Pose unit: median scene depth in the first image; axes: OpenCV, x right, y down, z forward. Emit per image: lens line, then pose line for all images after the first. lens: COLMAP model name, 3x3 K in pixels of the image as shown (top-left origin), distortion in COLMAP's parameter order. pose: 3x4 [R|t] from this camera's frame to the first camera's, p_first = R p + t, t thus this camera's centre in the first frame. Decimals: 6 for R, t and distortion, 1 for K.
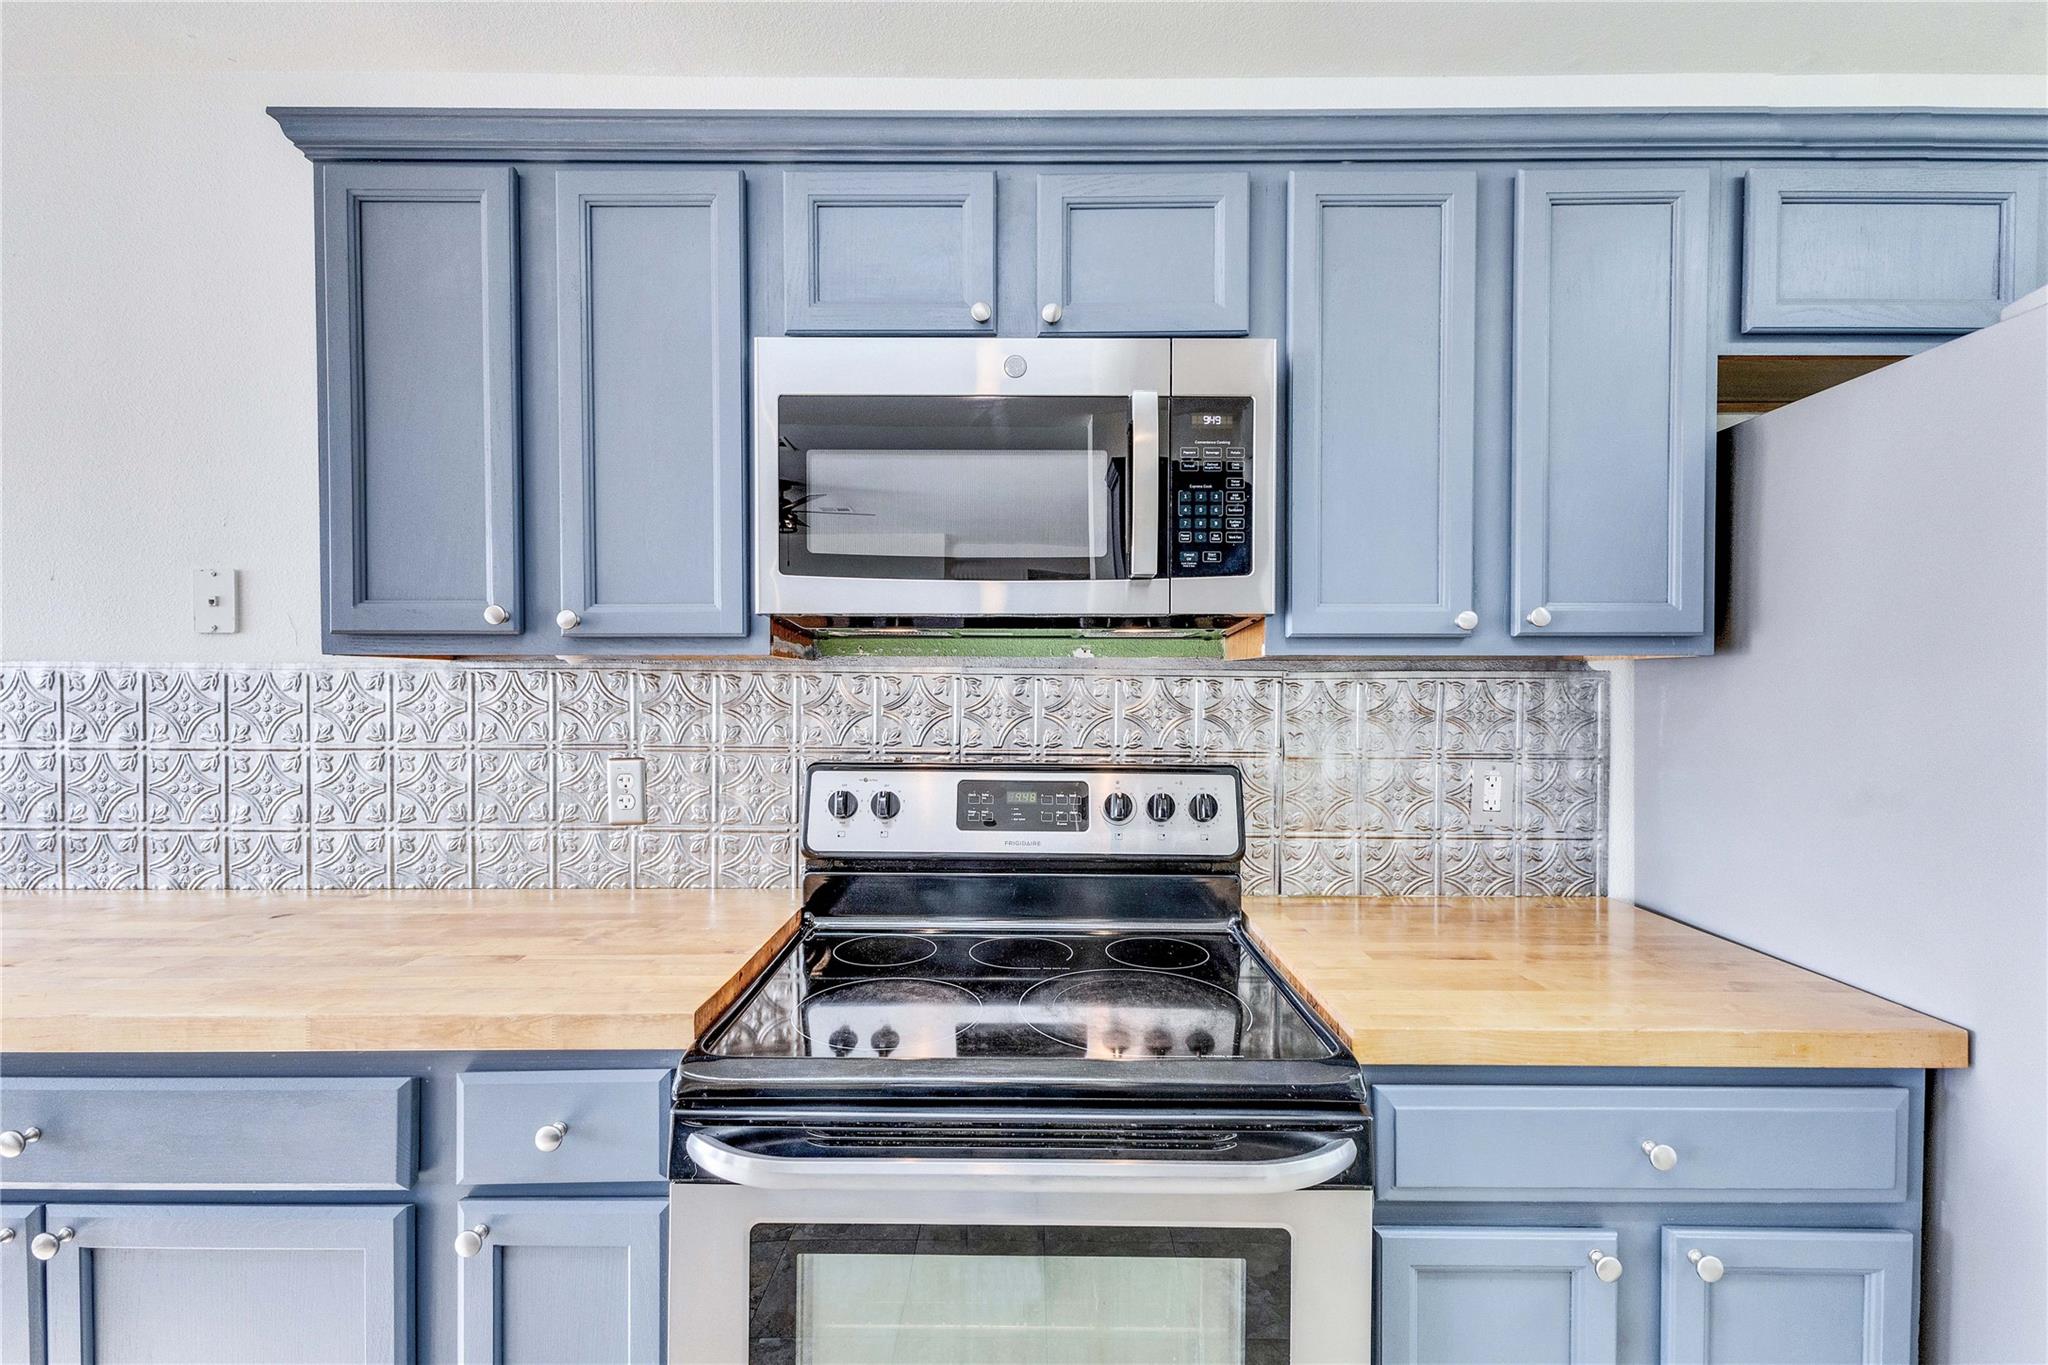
lens RADIAL K [[892.7, 0, 1023.7], [0, 892.7, 695.2], [0, 0, 1]] dist [0.008929, 0.000071]
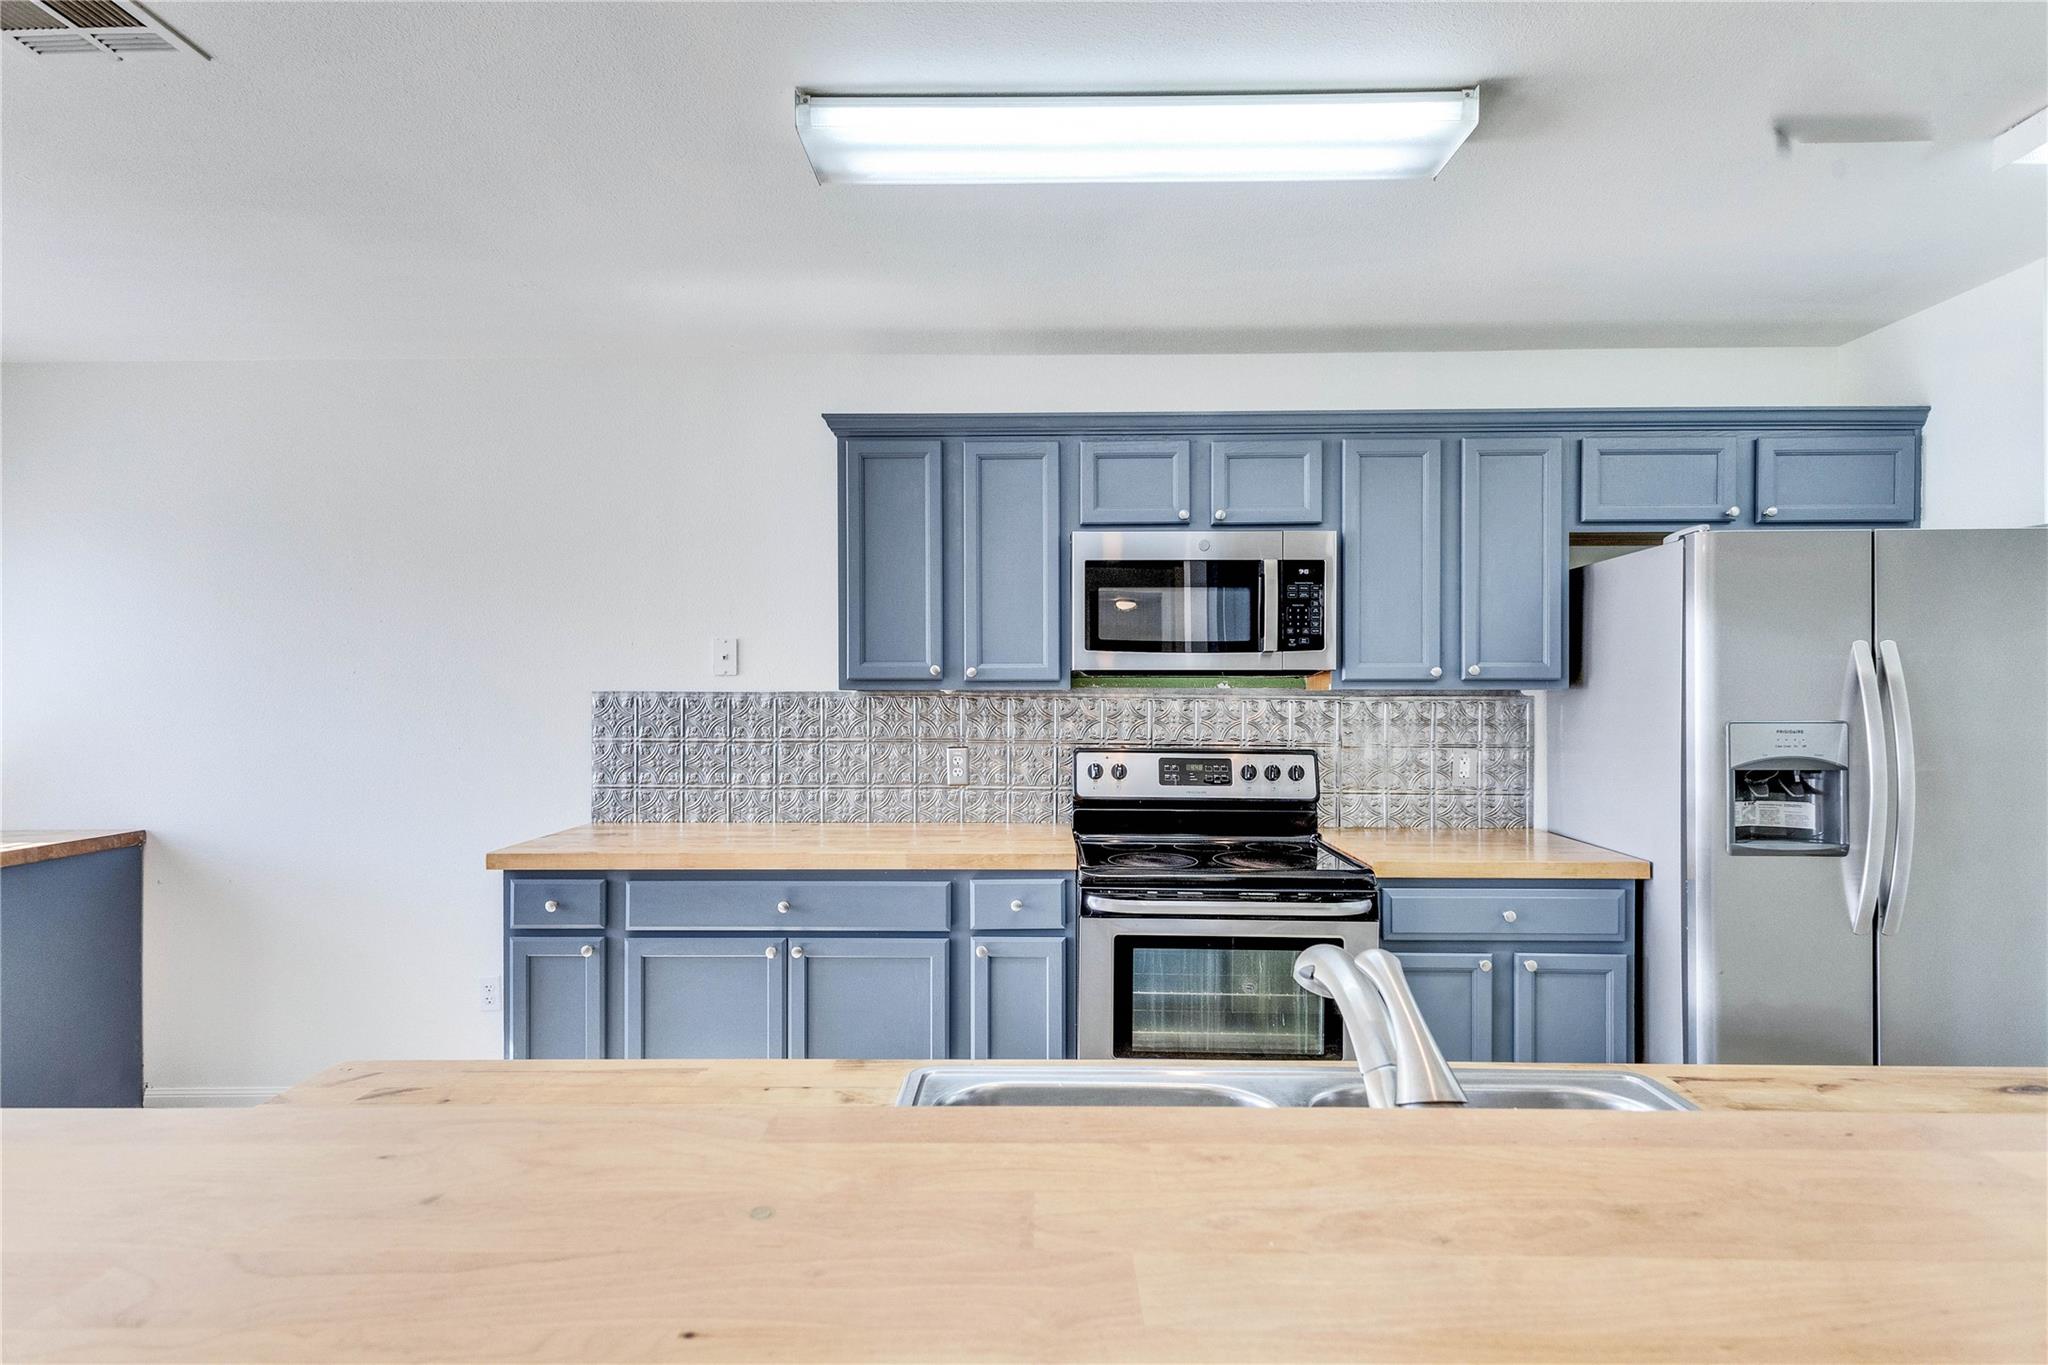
lens RADIAL K [[1032.7, 0, 1023.7], [0, 1032.7, 695.3], [0, 0, 1]] dist [0.017115, -0.000430]
pose [[0.999825, -0.000947, -0.018671, -0.308984], [0.000771, 0.999956, -0.009391, -0.011339], [0.018679, 0.009375, 0.999782, -1.094052]]
